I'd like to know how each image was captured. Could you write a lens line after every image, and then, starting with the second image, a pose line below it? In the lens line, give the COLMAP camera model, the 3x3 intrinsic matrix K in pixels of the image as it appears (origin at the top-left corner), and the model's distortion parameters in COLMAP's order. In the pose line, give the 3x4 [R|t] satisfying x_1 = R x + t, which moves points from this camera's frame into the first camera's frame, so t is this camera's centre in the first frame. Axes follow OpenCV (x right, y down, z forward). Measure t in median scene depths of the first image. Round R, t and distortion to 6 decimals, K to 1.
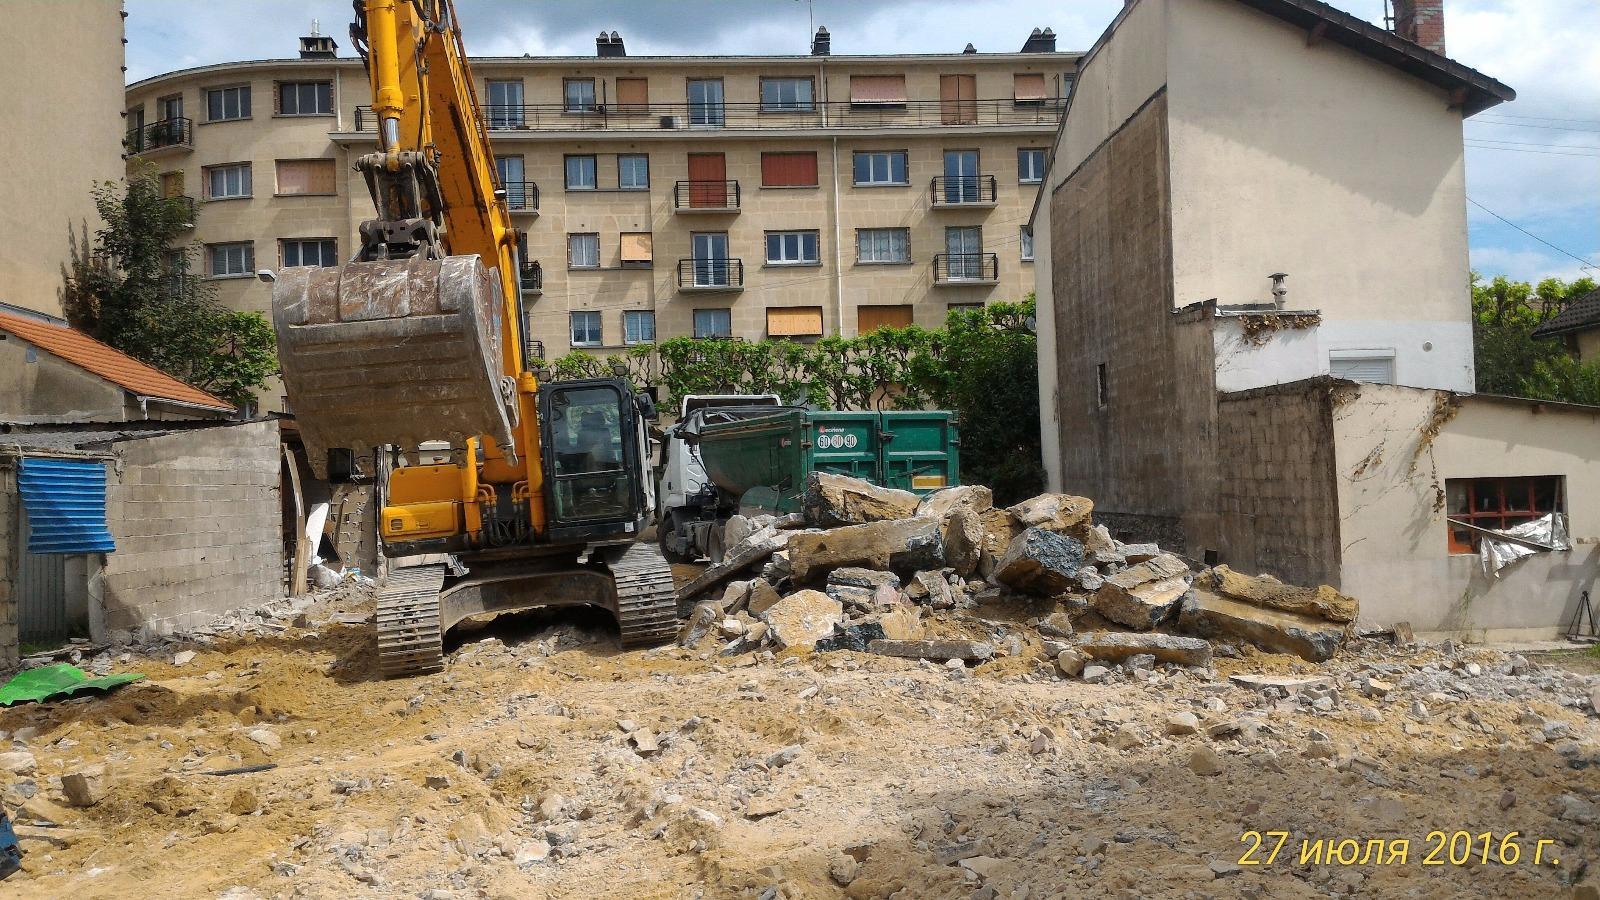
lens RADIAL K [[1337.0, 0, 841.3], [0, 1337.0, 452.2], [0, 0, 1]] dist [0.152115, -0.353393]
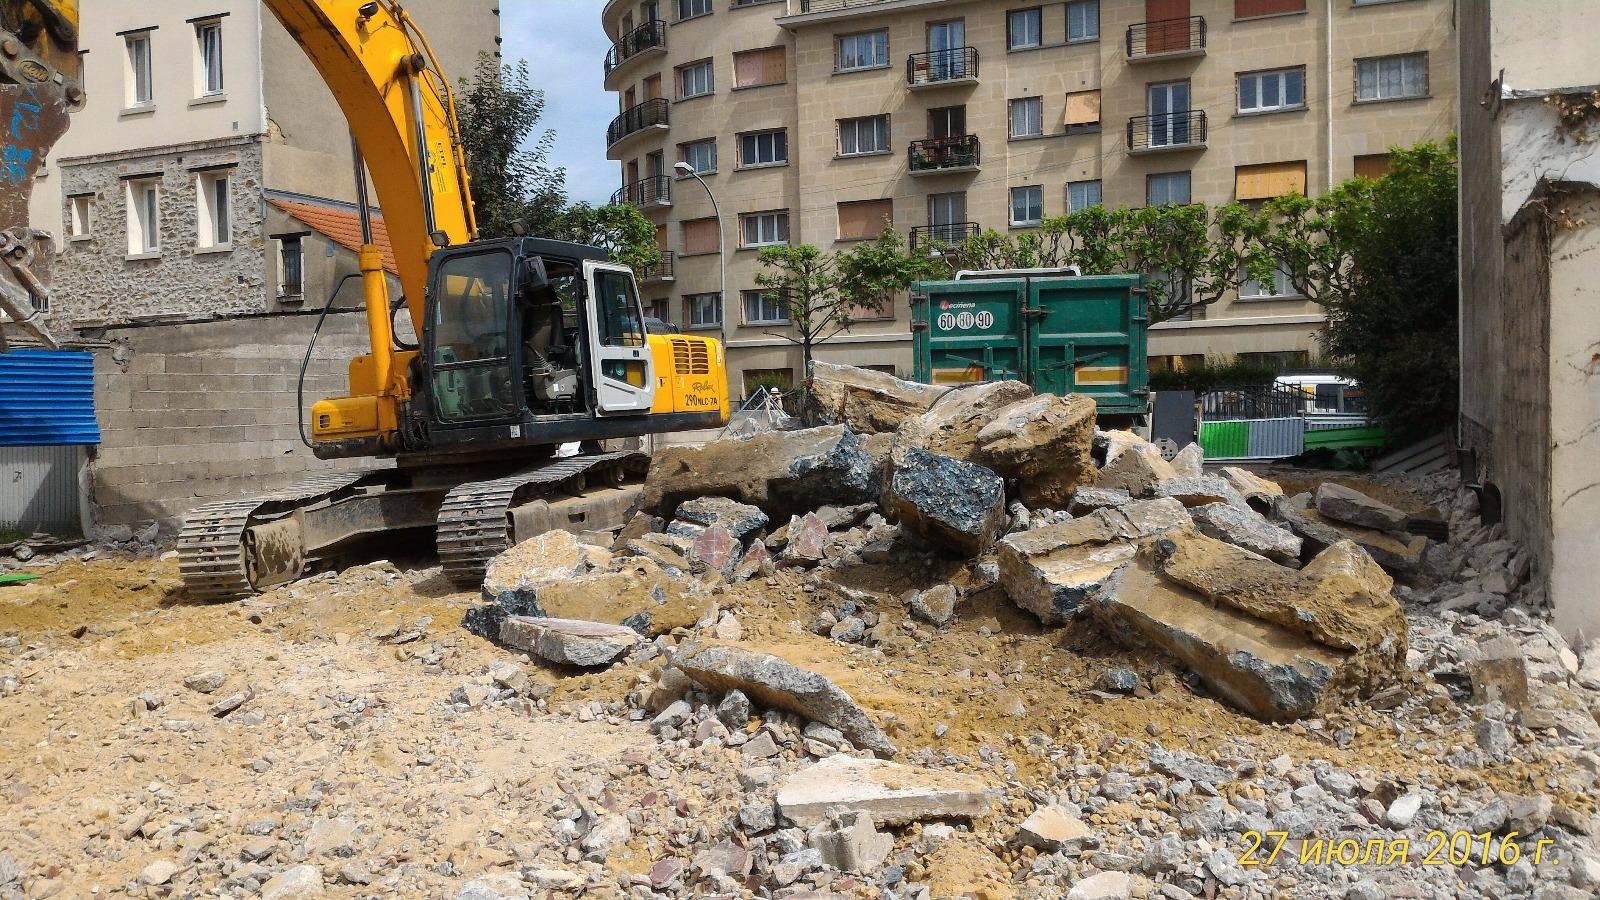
lens RADIAL K [[1337.0, 0, 841.3], [0, 1337.0, 452.2], [0, 0, 1]] dist [0.152115, -0.353393]
pose [[0.888973, 0.029433, -0.457013, 0.119853], [0.006457, 0.997028, 0.076772, 0.003051], [0.457915, -0.071199, 0.886140, 0.129845]]
